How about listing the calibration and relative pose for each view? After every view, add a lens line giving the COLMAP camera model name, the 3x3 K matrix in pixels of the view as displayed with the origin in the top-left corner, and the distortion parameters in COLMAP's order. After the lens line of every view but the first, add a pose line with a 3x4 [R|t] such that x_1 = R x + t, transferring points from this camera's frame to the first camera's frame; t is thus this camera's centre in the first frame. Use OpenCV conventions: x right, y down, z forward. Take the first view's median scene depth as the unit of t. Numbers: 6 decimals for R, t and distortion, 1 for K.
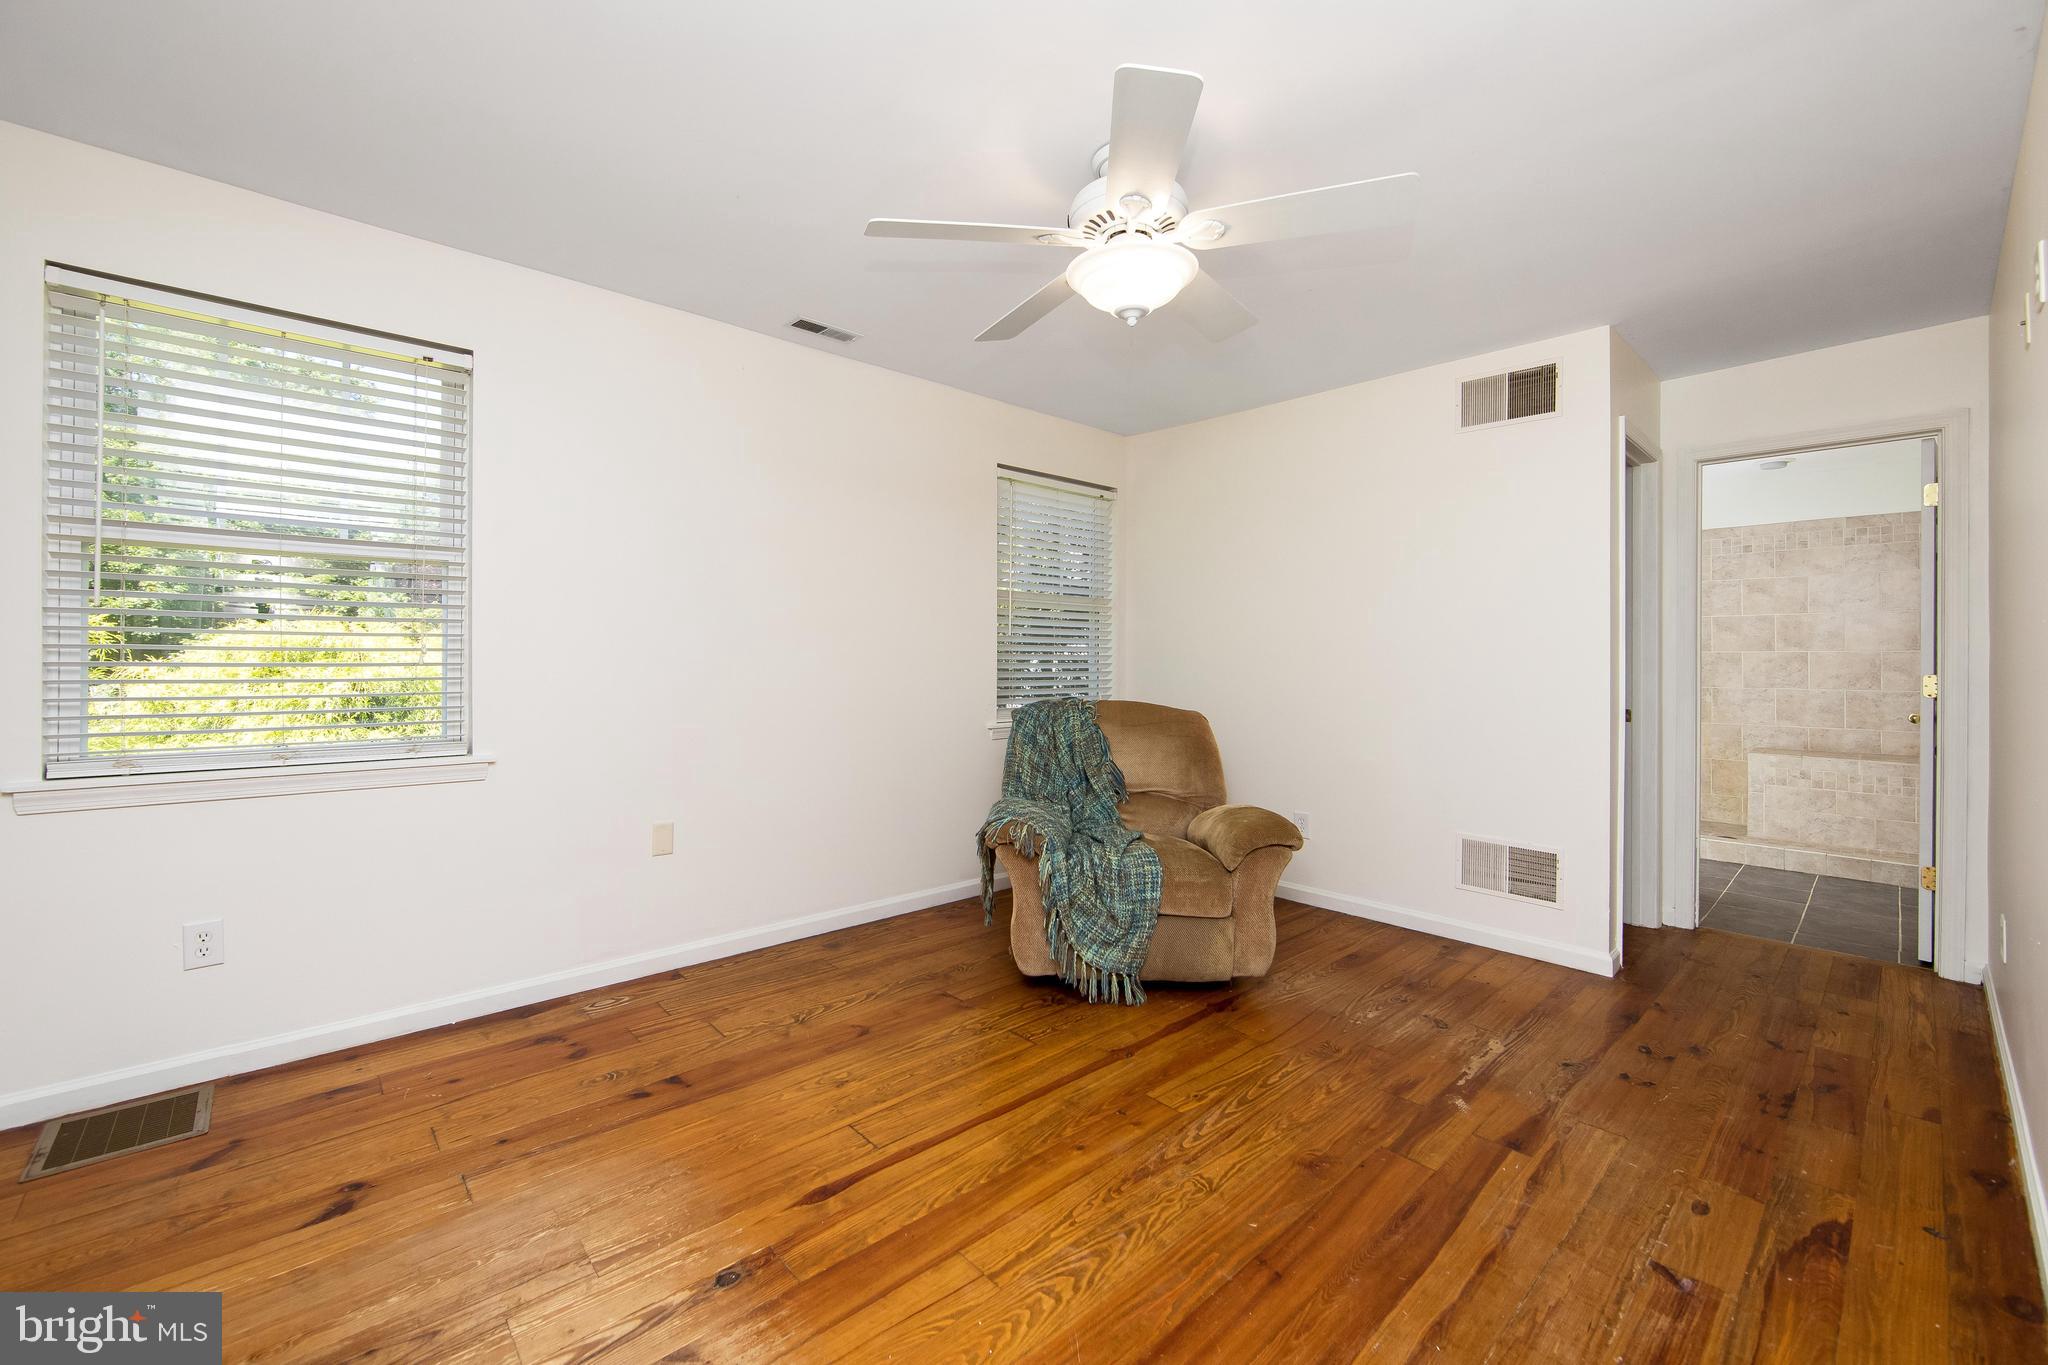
lens RADIAL K [[812.1, 0, 1022.3], [0, 812.1, 662.6], [0, 0, 1]] dist [-0.009792, 0.001521]
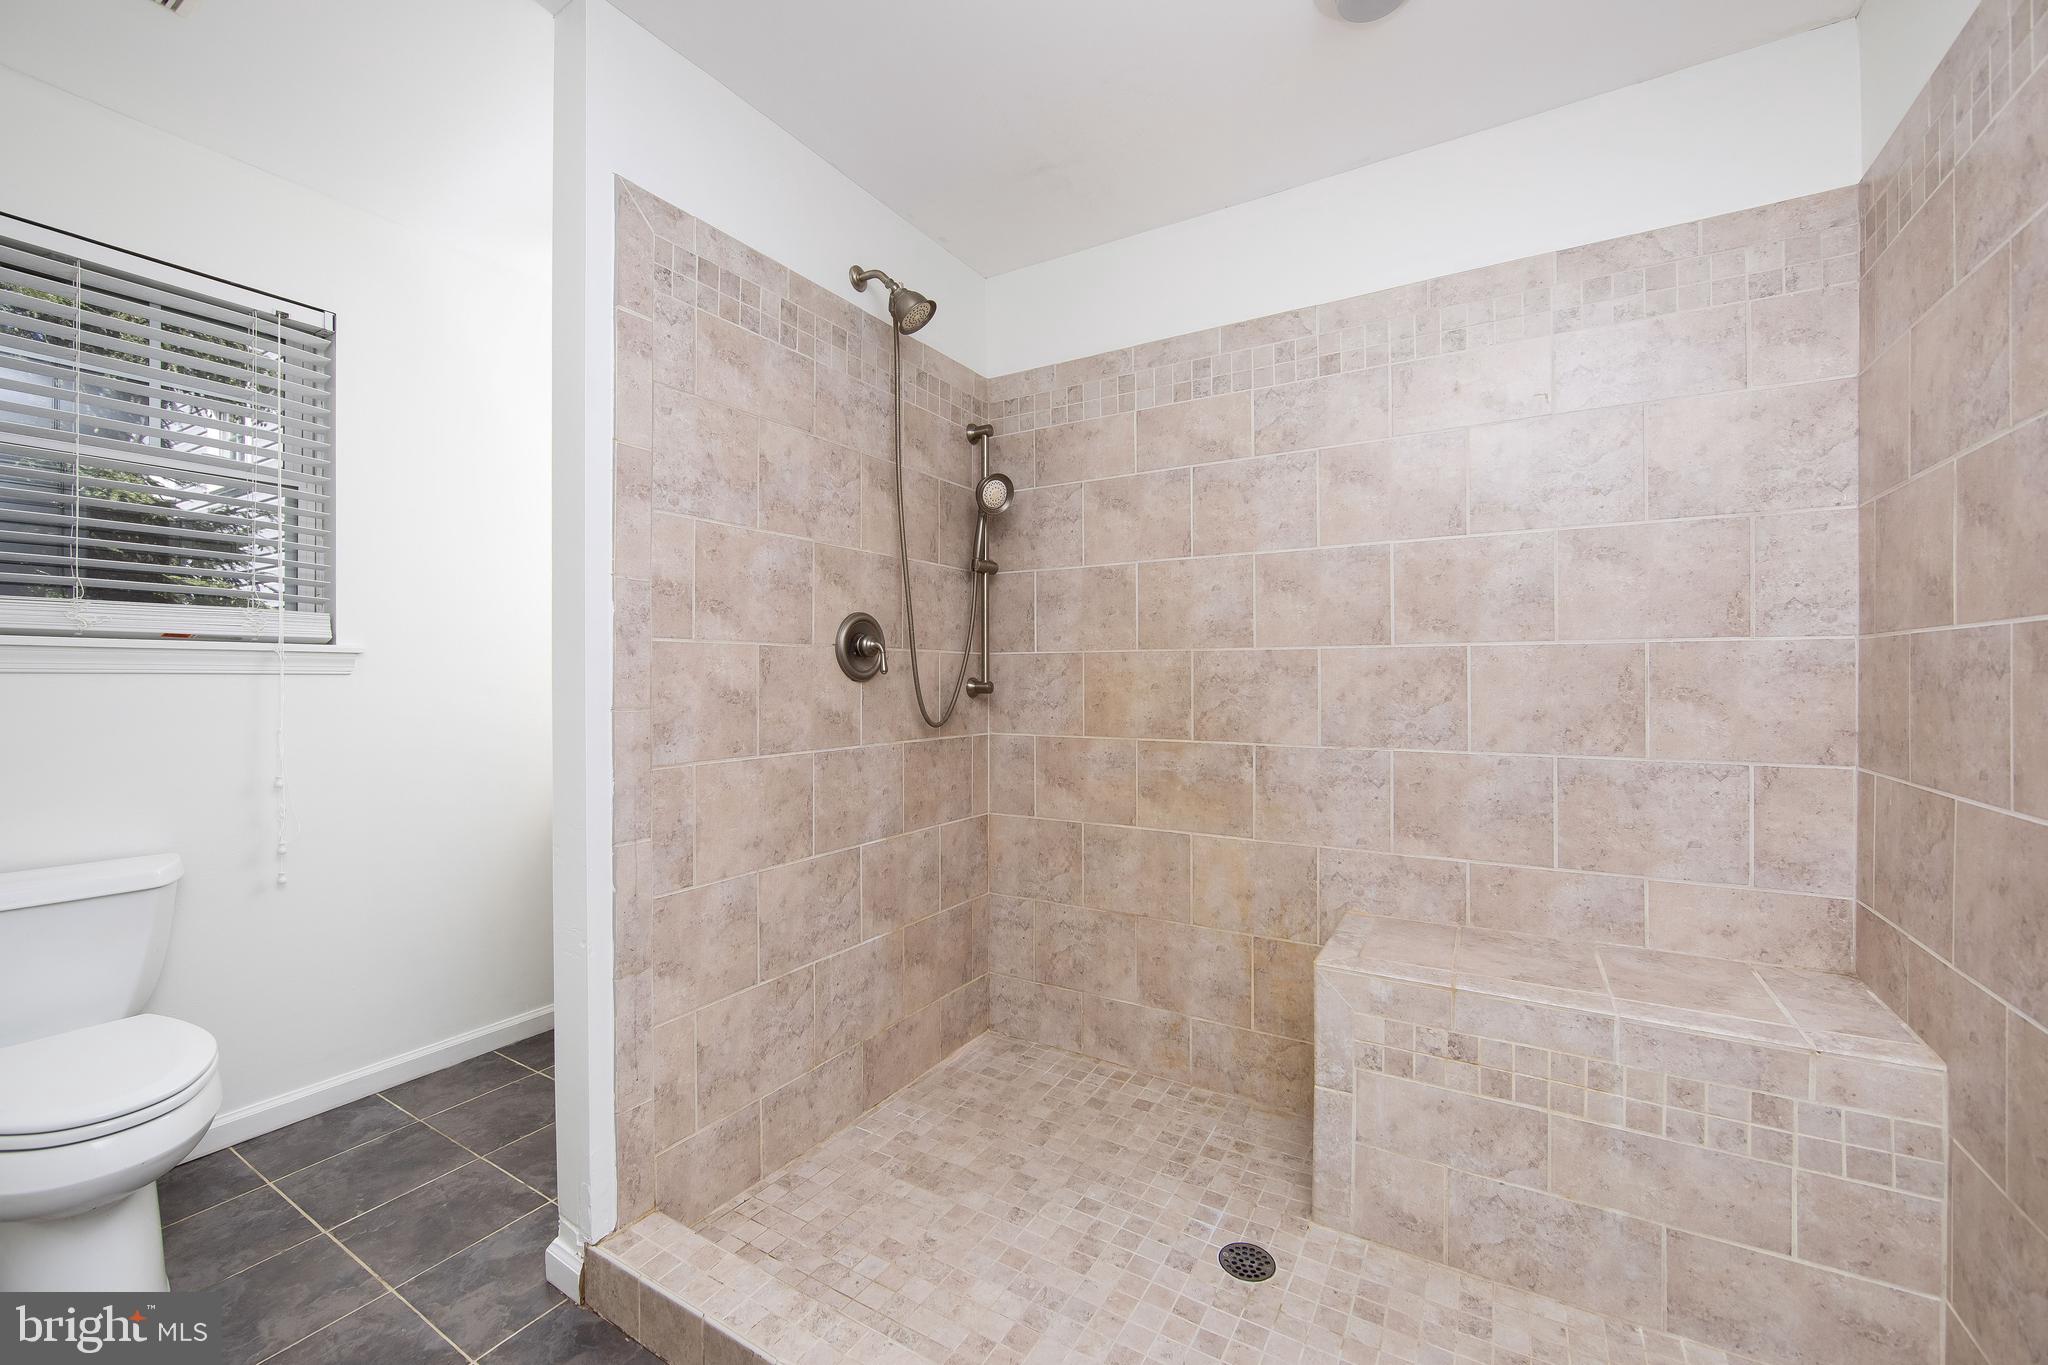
lens RADIAL K [[812.1, 0, 1025.8], [0, 812.1, 684.9], [0, 0, 1]] dist [-0.009792, 0.001521]
pose [[0.958496, -0.008194, 0.284988, 0.700924], [0.005797, 0.999940, 0.009255, -0.000645], [-0.285047, -0.007219, 0.958486, 0.727542]]
